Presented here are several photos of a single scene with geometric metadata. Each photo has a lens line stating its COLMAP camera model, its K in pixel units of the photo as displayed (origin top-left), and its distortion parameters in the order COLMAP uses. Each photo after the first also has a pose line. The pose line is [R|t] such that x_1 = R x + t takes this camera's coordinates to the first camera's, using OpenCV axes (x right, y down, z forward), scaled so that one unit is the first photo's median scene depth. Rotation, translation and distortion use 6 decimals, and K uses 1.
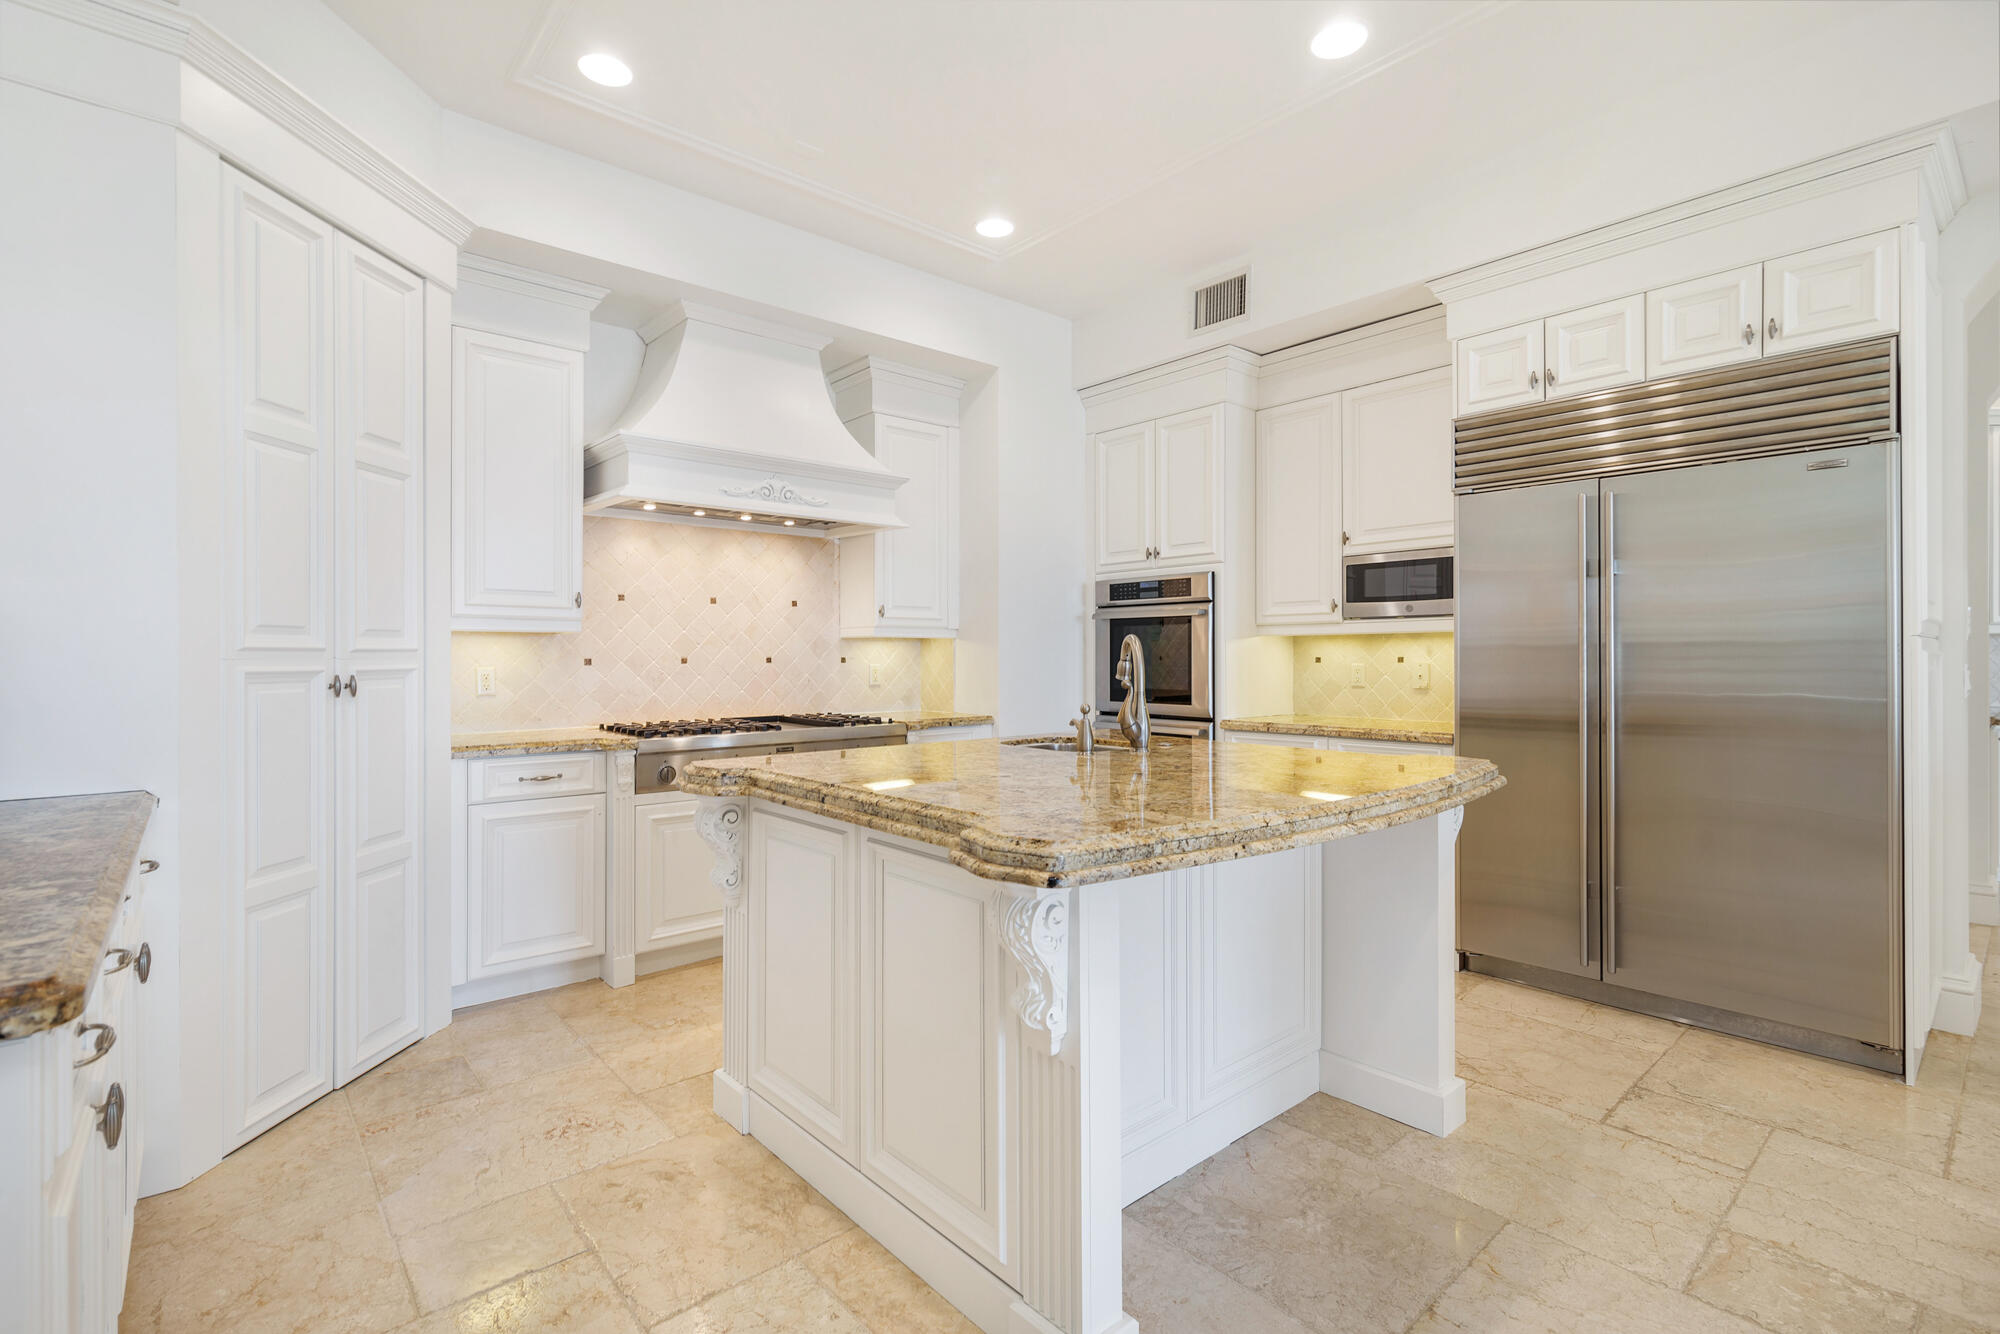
lens RADIAL K [[919.6, 0, 1005.2], [0, 919.6, 660.3], [0, 0, 1]] dist [-0.001205, -0.001344]
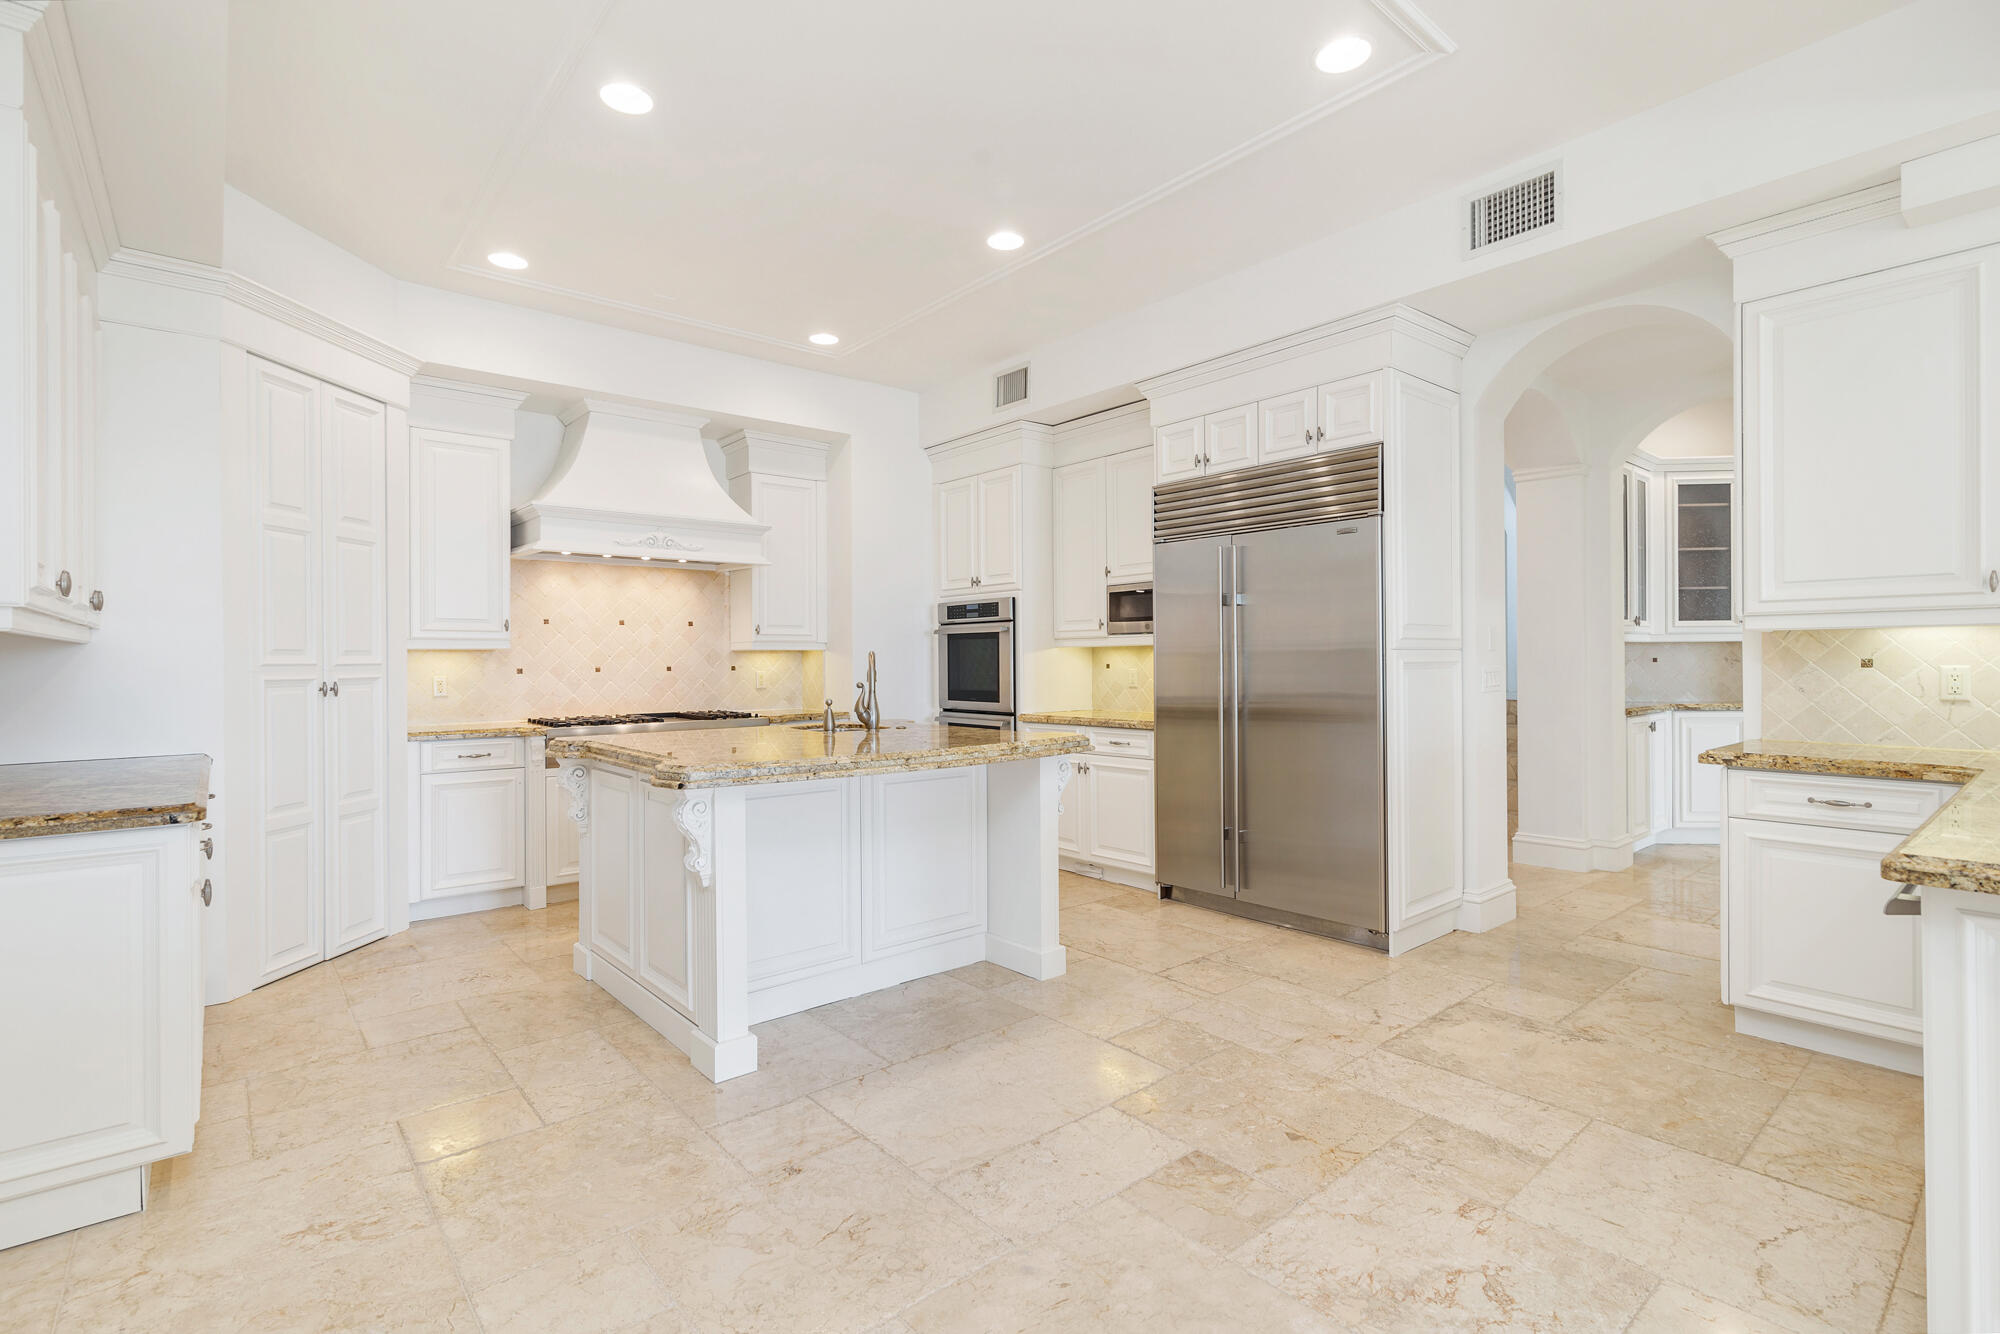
lens RADIAL K [[919.6, 0, 994.5], [0, 919.6, 666.8], [0, 0, 1]] dist [-0.001205, -0.001344]
pose [[0.999891, -0.005289, -0.013767, 0.313862], [0.005314, 0.999984, 0.001802, -0.004164], [0.013757, -0.001875, 0.999904, -0.392552]]
